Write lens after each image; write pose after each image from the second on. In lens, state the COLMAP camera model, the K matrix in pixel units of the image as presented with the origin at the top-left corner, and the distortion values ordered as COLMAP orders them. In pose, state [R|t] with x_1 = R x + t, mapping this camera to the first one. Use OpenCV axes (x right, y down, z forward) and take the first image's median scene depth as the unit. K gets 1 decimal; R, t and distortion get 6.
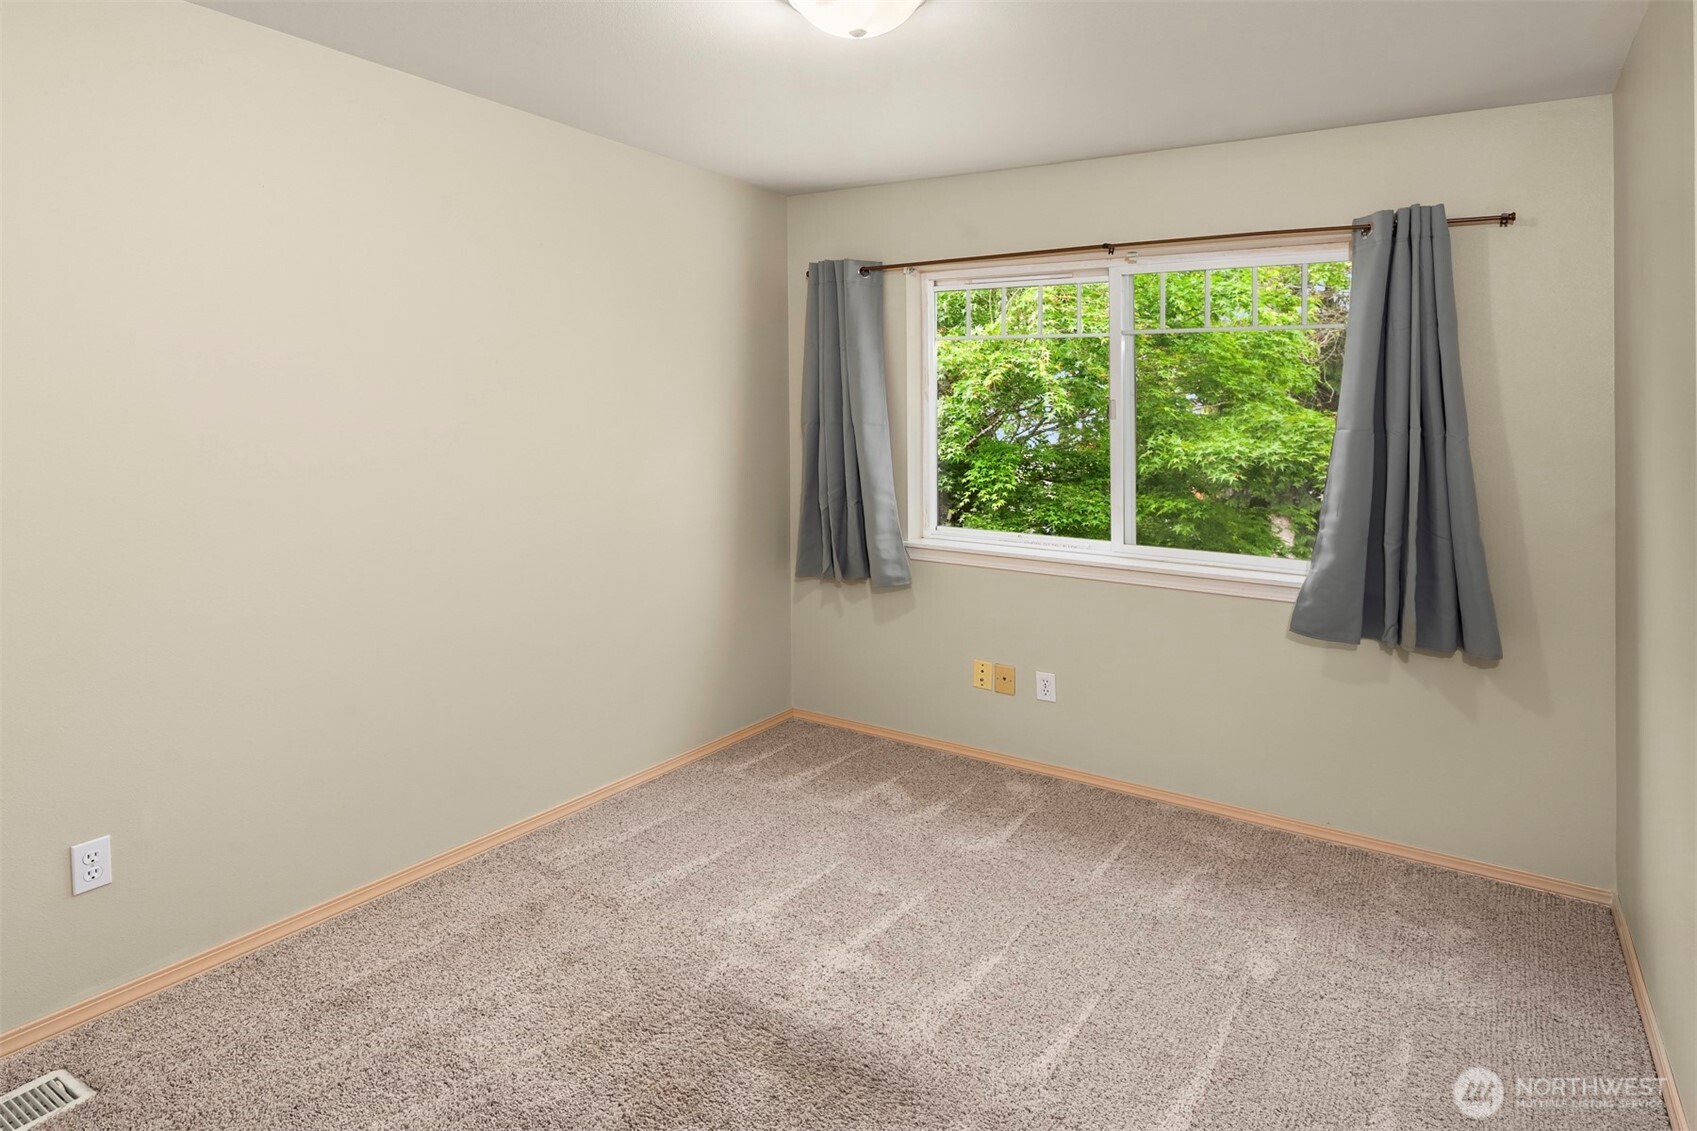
lens RADIAL K [[804.4, 0, 848.5], [0, 804.4, 565.5], [0, 0, 1]] dist [-0.001519, -0.000684]
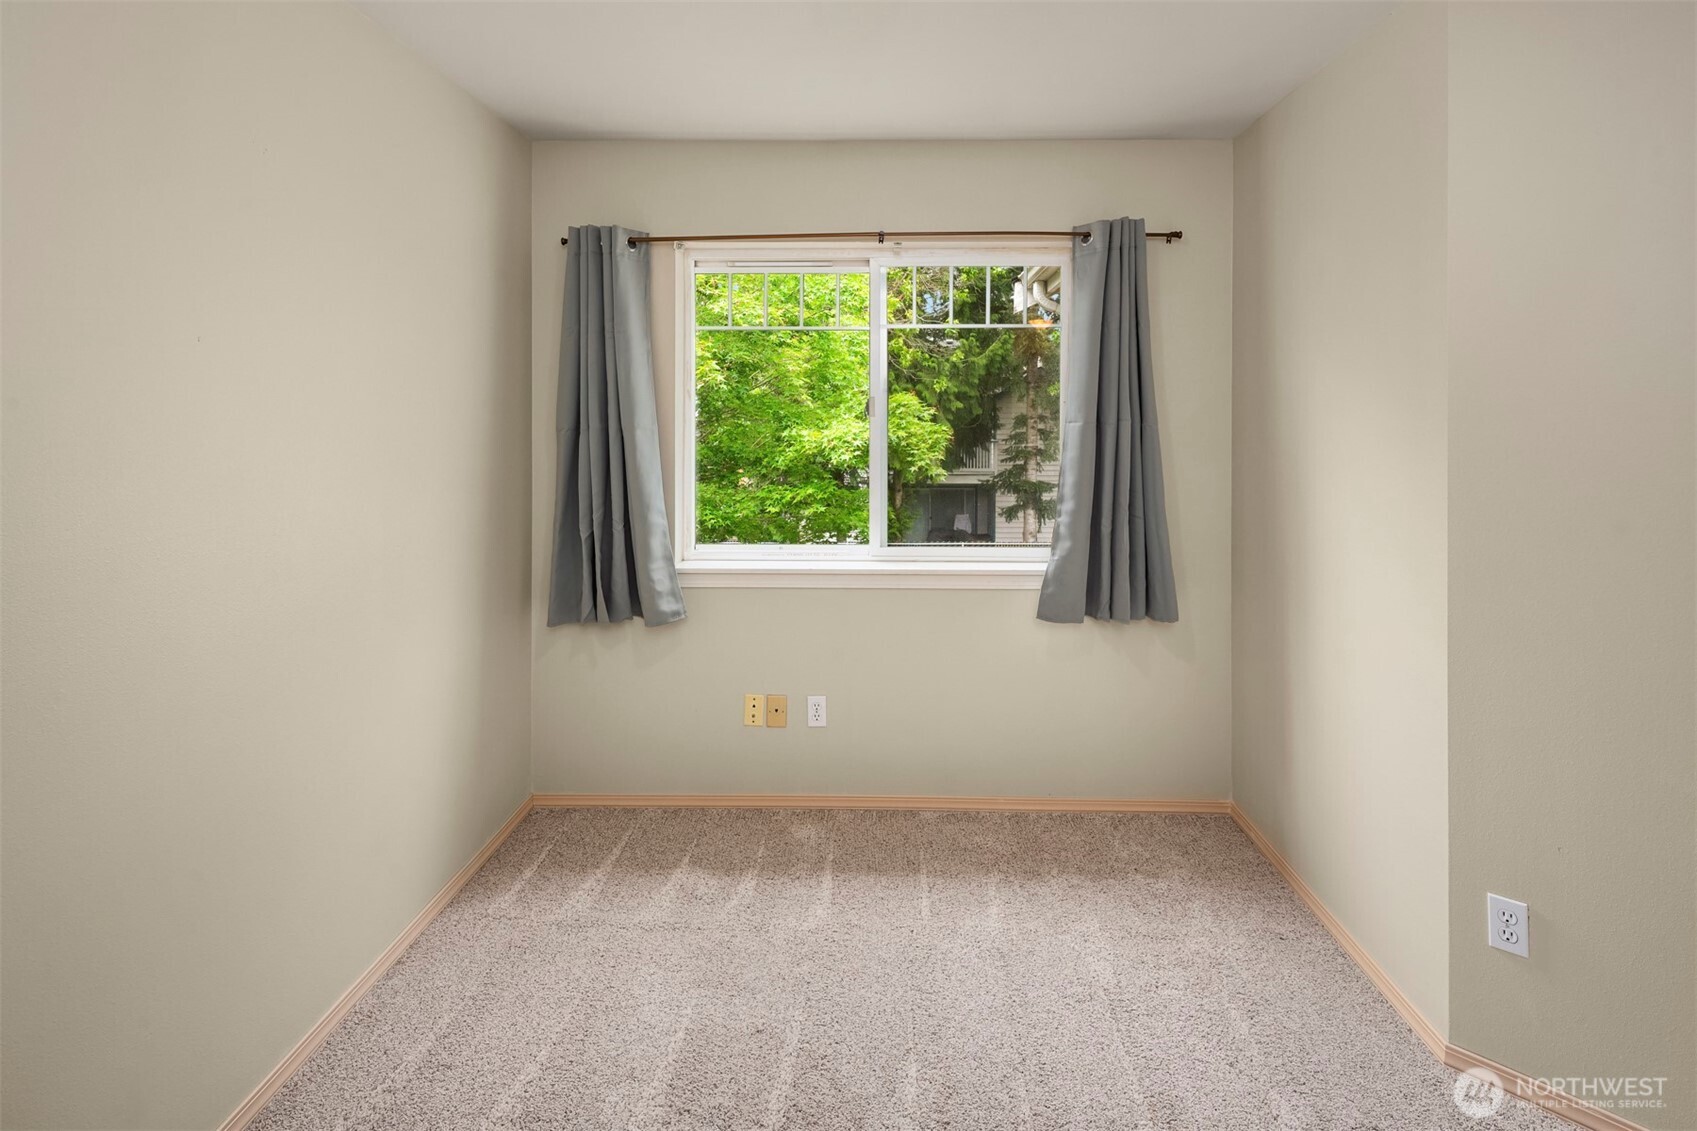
lens RADIAL K [[851.7, 0, 848.7], [0, 851.7, 515.3], [0, 0, 1]] dist [0.000440, 0.000570]
pose [[0.906493, -0.067266, 0.416828, -0.134823], [0.094075, 0.994589, -0.044086, -0.028637], [-0.411607, 0.079176, 0.907916, 0.128109]]
